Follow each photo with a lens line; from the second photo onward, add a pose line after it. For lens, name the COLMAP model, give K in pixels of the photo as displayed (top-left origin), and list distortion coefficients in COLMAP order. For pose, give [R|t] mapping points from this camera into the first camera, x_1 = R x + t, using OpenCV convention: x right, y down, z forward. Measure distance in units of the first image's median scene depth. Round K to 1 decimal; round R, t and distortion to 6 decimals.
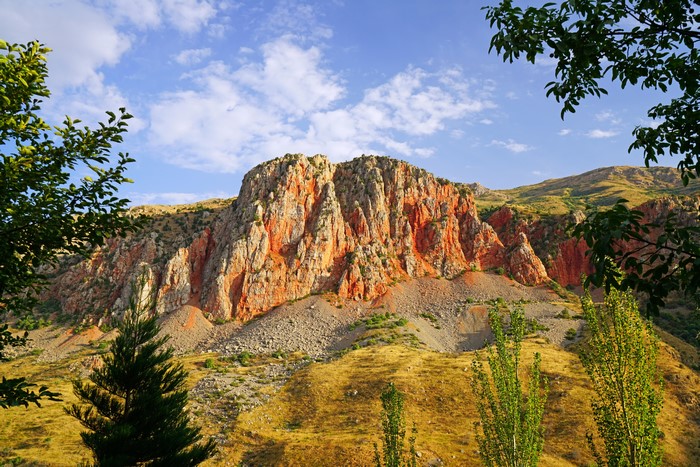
lens RADIAL K [[658.1, 0, 350.0], [0, 658.1, 233.4], [0, 0, 1]] dist [0.025016, 0.000000]
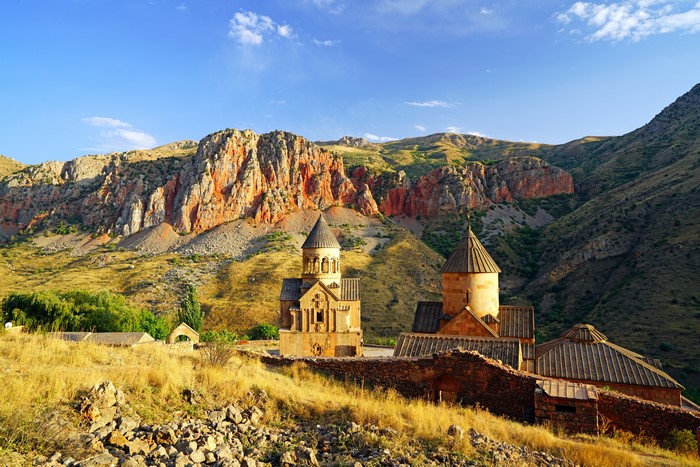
lens RADIAL K [[446.0, 0, 350.1], [0, 446.0, 233.8], [0, 0, 1]] dist [-0.003139, 0.000790]
pose [[0.990675, 0.020143, 0.134747, 0.066154], [-0.042818, 0.984930, 0.167569, -0.068736], [-0.129341, -0.171776, 0.976608, -0.158296]]
